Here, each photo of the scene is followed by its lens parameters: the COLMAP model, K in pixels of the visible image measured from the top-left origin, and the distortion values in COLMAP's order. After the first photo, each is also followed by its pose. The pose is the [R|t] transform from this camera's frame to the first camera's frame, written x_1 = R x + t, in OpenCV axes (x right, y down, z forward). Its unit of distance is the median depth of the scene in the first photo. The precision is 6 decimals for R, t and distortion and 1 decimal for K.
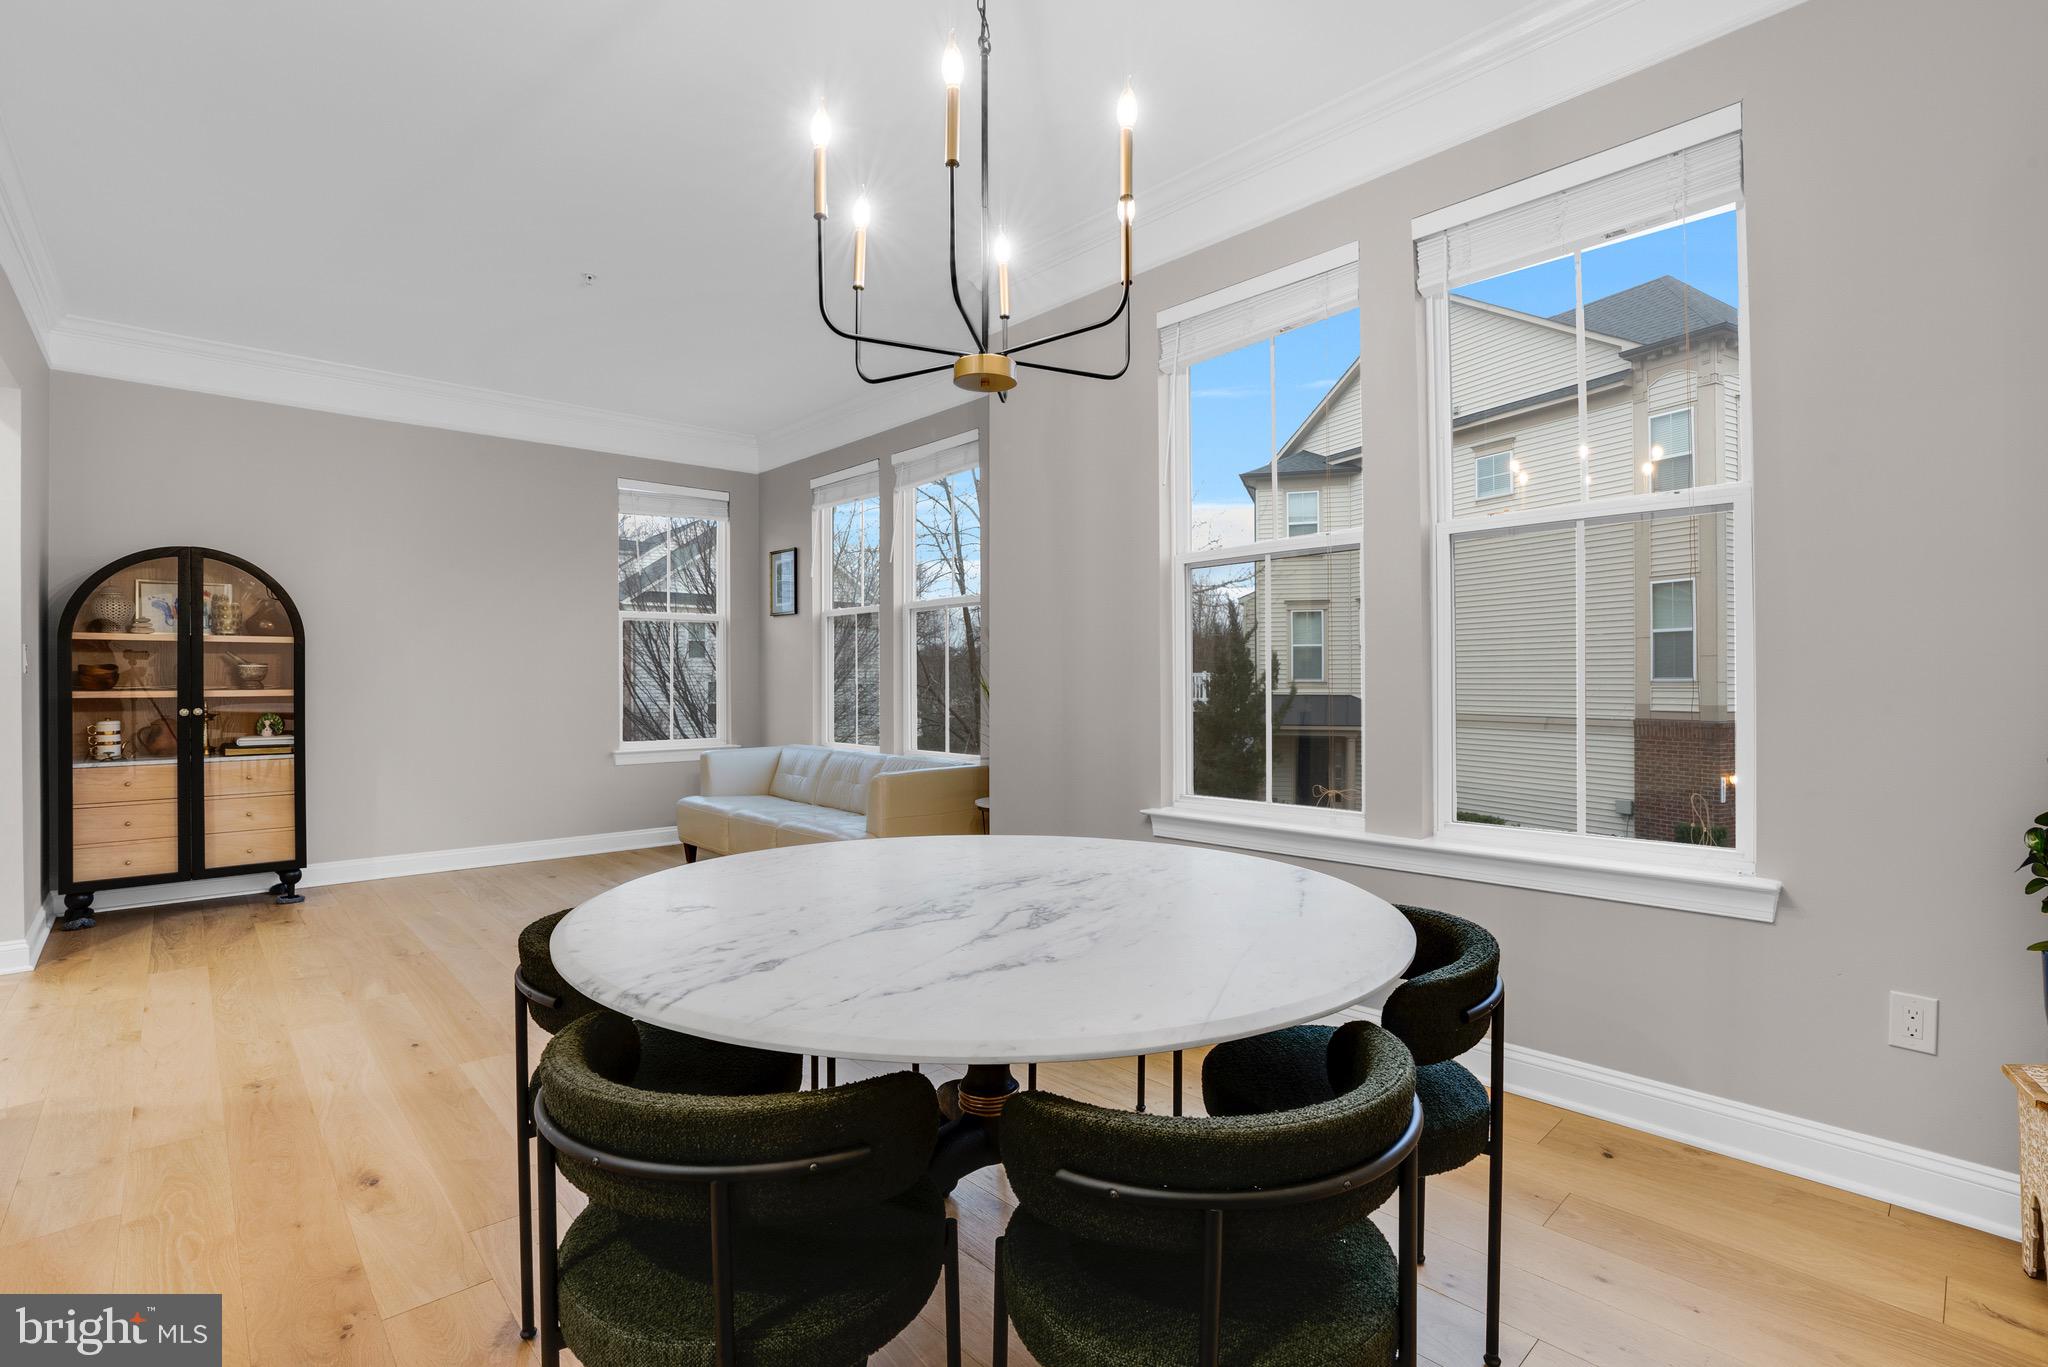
lens RADIAL K [[941.3, 0, 1027.0], [0, 941.3, 679.9], [0, 0, 1]] dist [-0.069228, 0.025392]
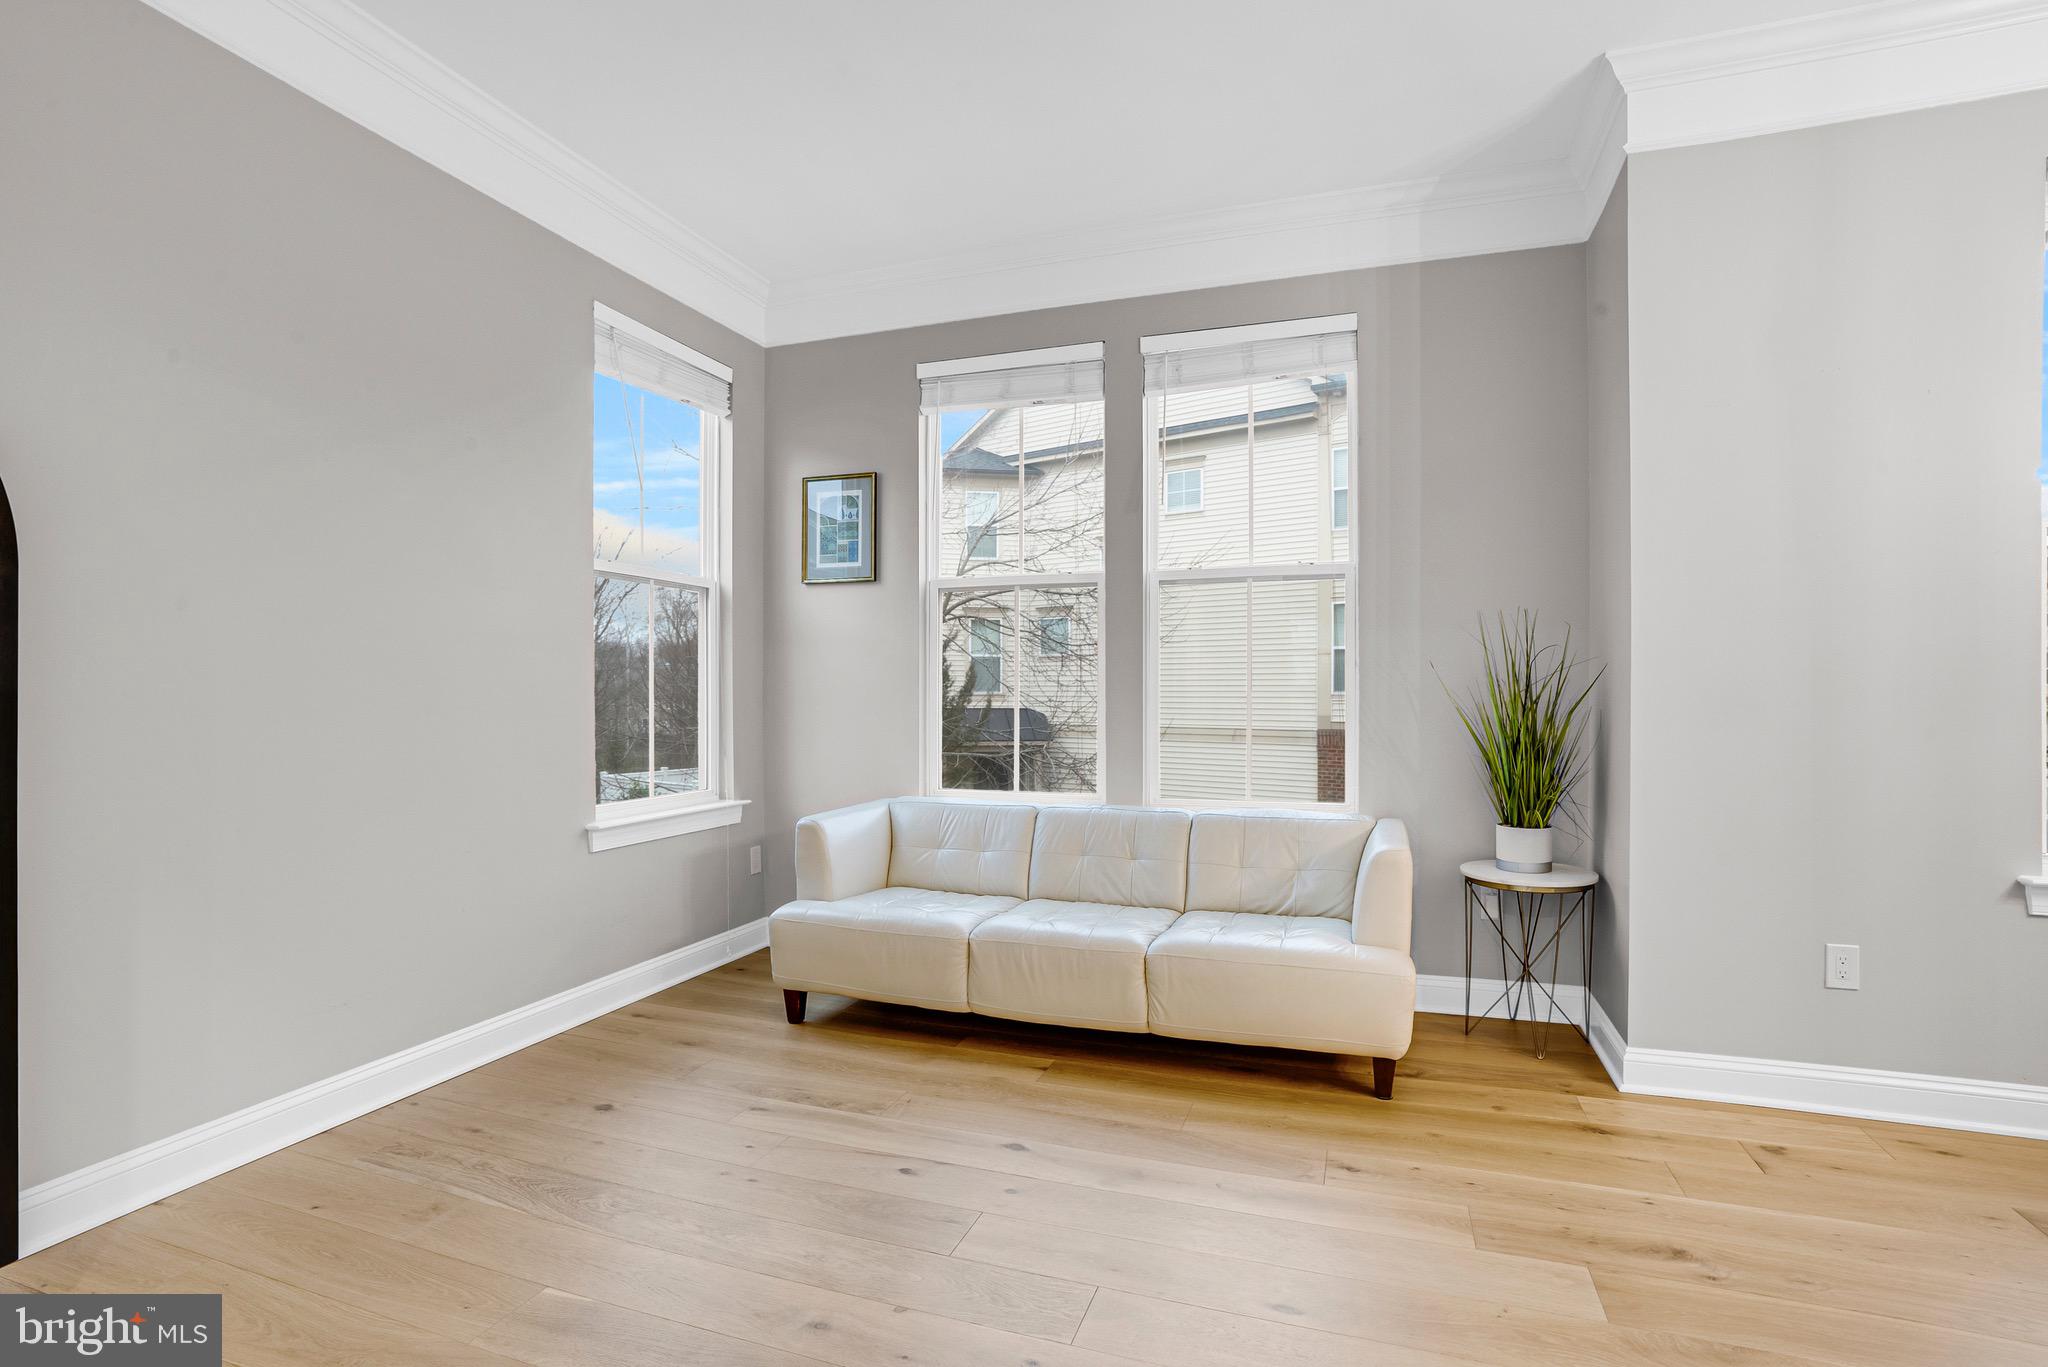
lens RADIAL K [[979.3, 0, 1024.7], [0, 979.3, 724.5], [0, 0, 1]] dist [-0.069895, 0.027649]
pose [[0.885618, -0.012725, 0.464240, -0.183677], [-0.002648, 0.999470, 0.032447, 0.000552], [-0.464407, -0.029965, 0.885115, 0.156754]]
